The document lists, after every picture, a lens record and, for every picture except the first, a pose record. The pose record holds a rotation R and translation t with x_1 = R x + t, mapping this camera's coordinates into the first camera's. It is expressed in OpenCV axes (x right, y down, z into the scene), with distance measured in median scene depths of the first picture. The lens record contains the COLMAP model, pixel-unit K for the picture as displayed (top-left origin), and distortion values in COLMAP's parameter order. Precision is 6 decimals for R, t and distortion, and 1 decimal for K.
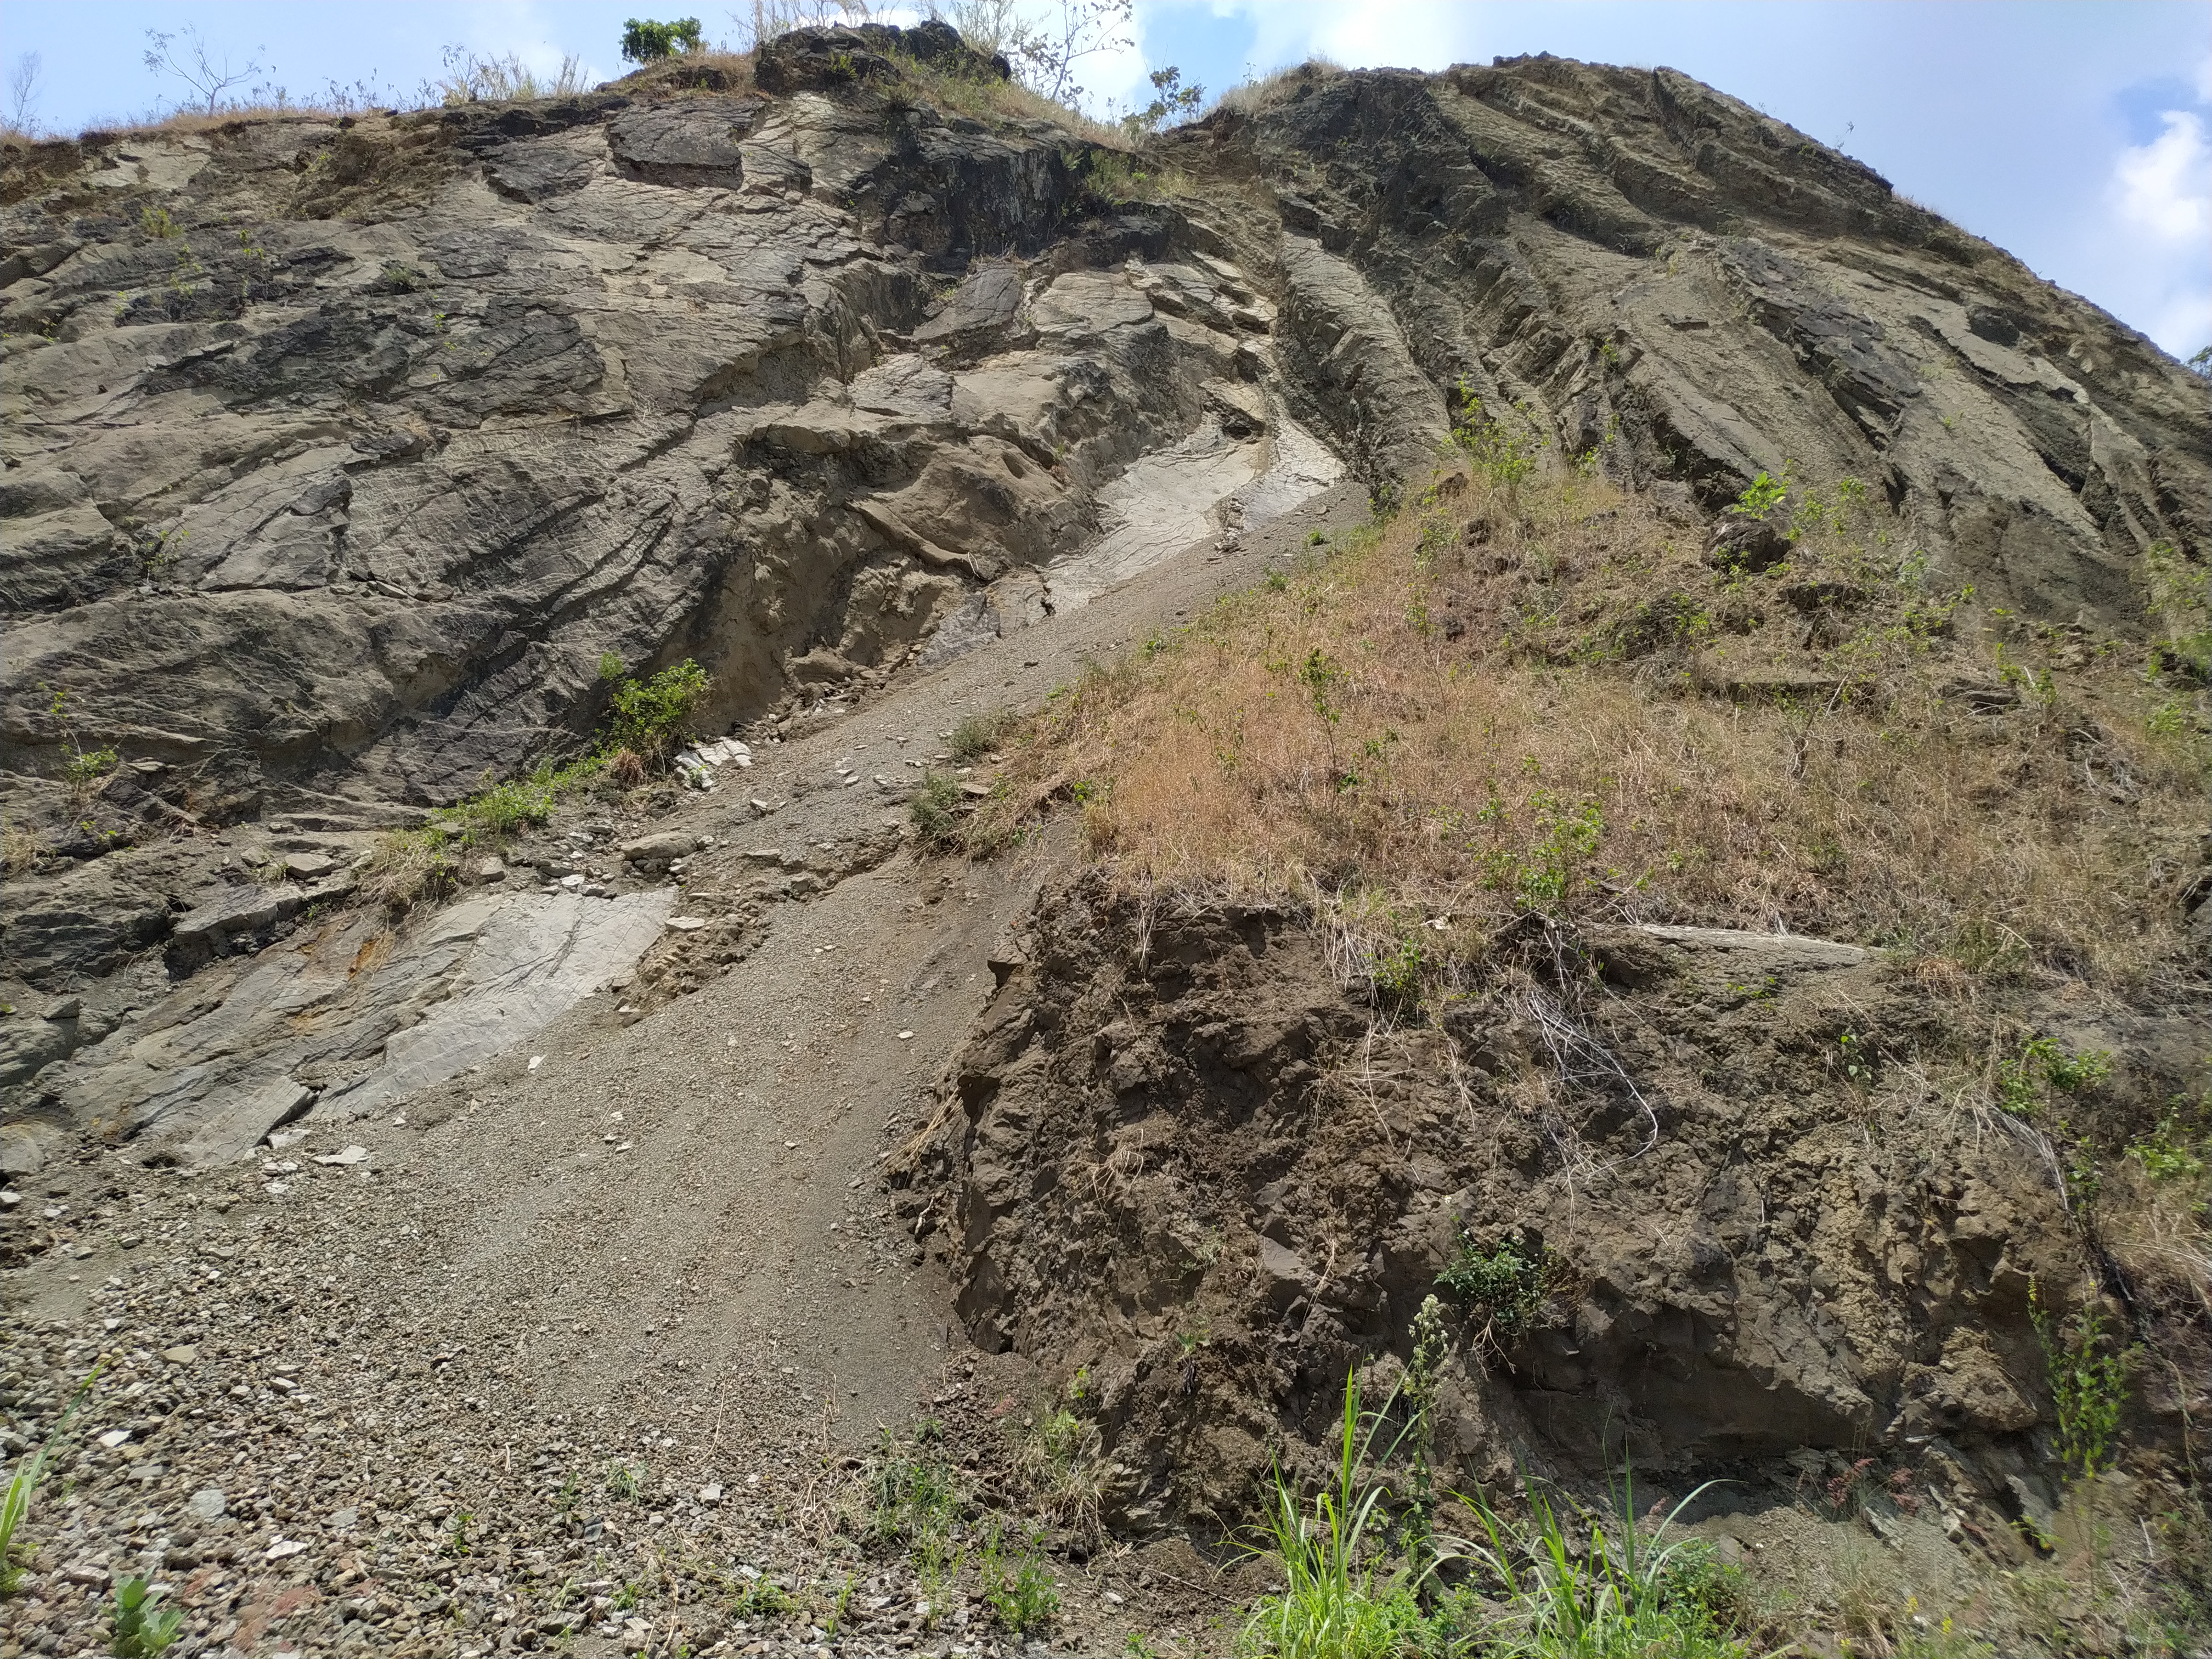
lens RADIAL K [[1631.2, 0, 1106.0], [0, 1631.2, 829.5], [0, 0, 1]] dist [-0.040298, 0.031930]
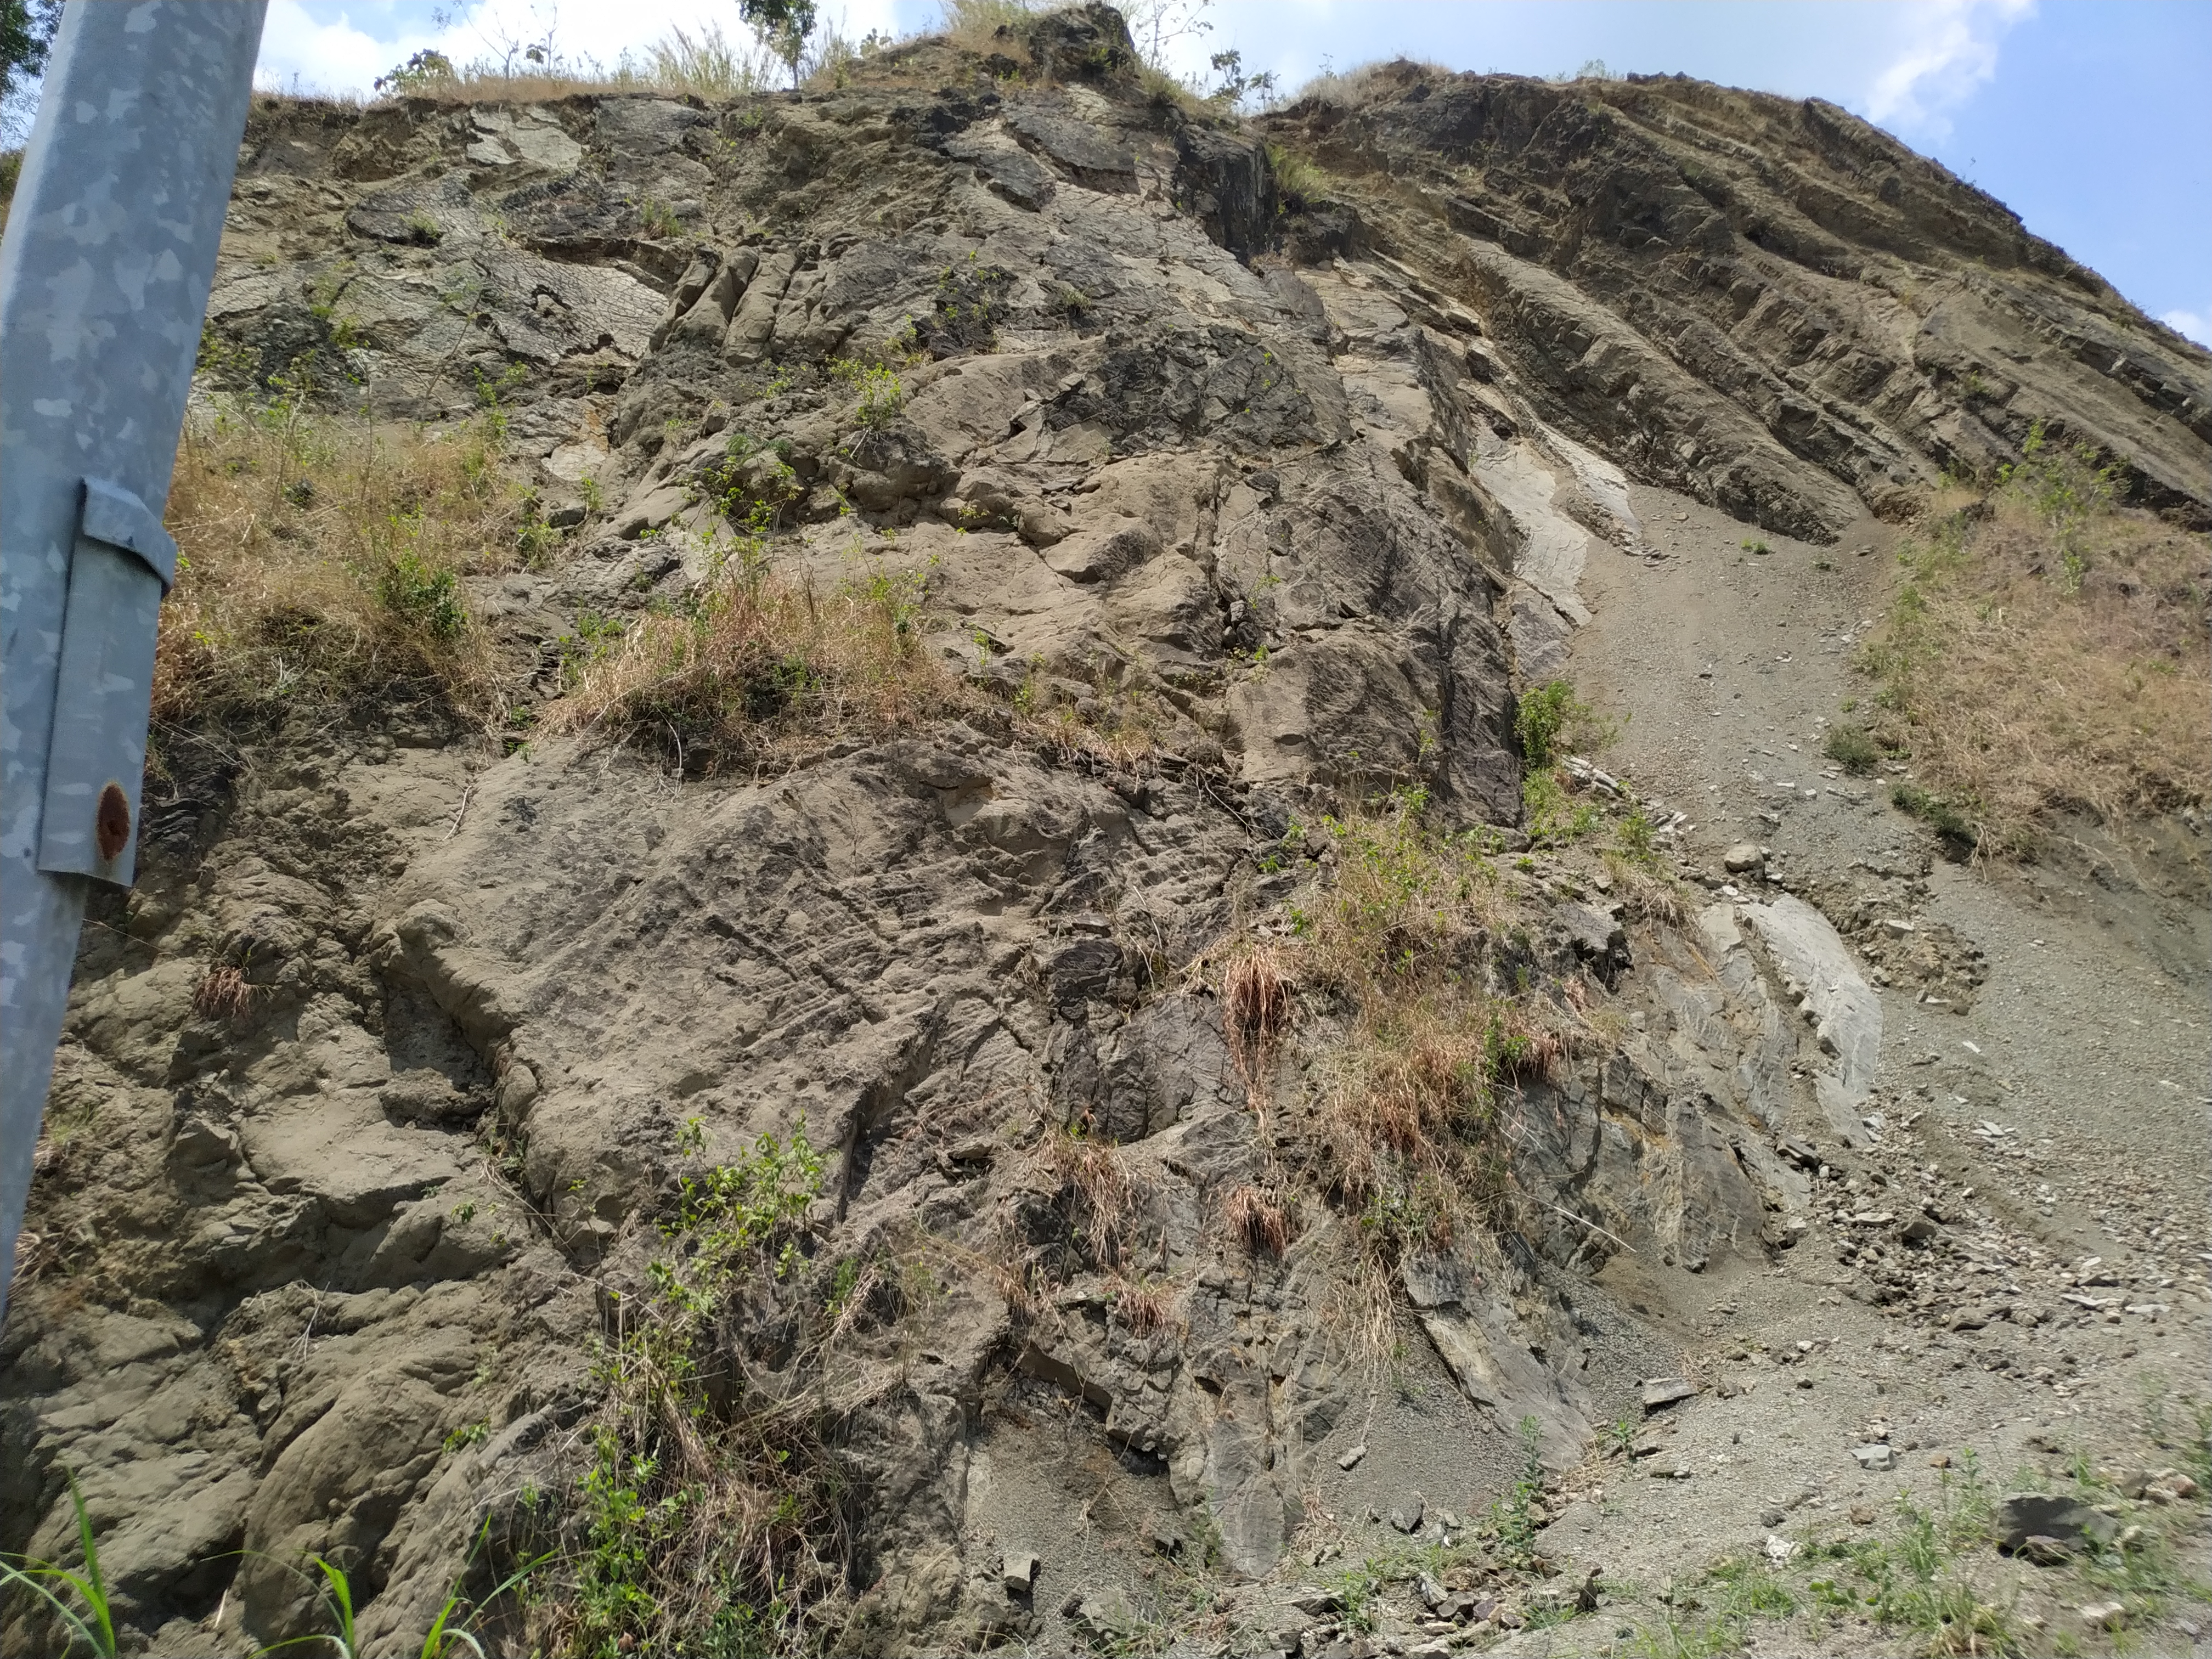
lens RADIAL K [[1651.8, 0, 1106.0], [0, 1651.8, 829.5], [0, 0, 1]] dist [-0.008697, -0.004836]
pose [[0.981986, -0.031002, 0.186391, -0.371460], [0.025864, 0.999217, 0.029936, -0.022716], [-0.187173, -0.024575, 0.982020, -0.020794]]
